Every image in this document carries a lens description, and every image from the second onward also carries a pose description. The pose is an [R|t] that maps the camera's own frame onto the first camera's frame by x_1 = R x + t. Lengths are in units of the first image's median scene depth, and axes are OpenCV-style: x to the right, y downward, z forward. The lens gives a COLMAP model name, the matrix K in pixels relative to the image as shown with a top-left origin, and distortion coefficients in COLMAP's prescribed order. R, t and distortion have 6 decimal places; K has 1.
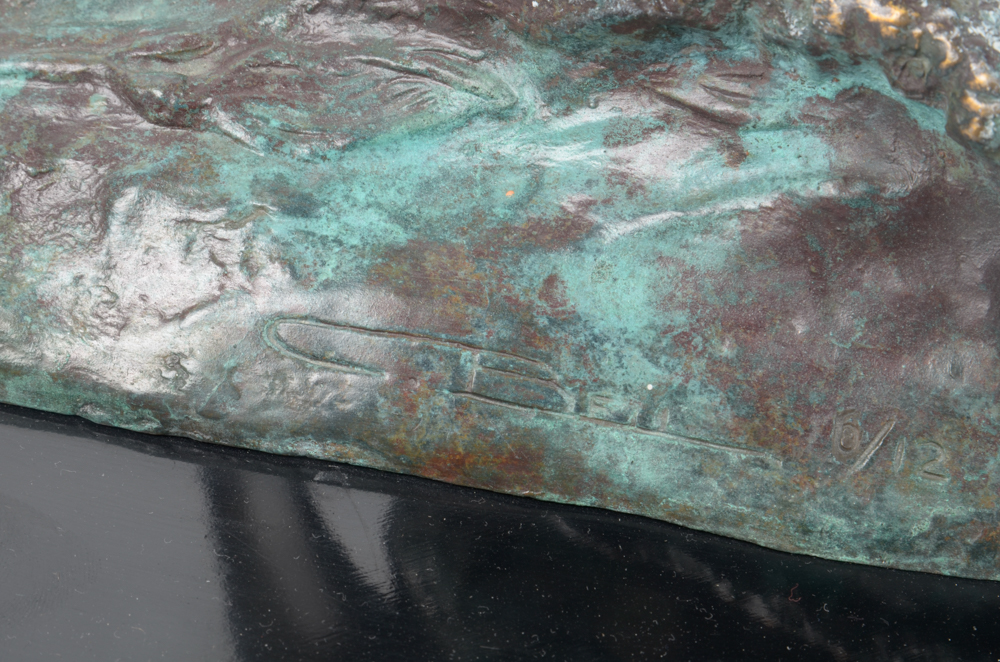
lens RADIAL K [[2614.4, 0, 482.3], [0, 2614.4, 355.3], [0, 0, 1]] dist [-0.008192, 0.000000]
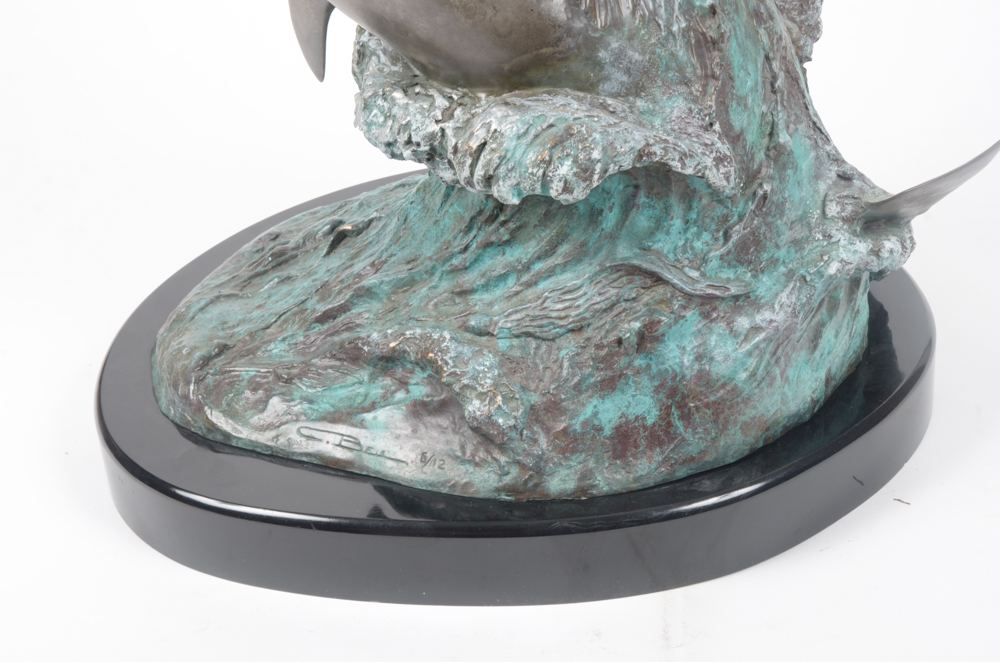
lens RADIAL K [[1866.8, 0, 502.7], [0, 1866.8, 330.8], [0, 0, 1]] dist [-0.004338, 0.000000]
pose [[0.966828, 0.029819, -0.253683, 0.983924], [-0.097081, 0.961531, -0.256970, 0.571870], [0.236261, 0.273074, 0.932530, -1.732045]]
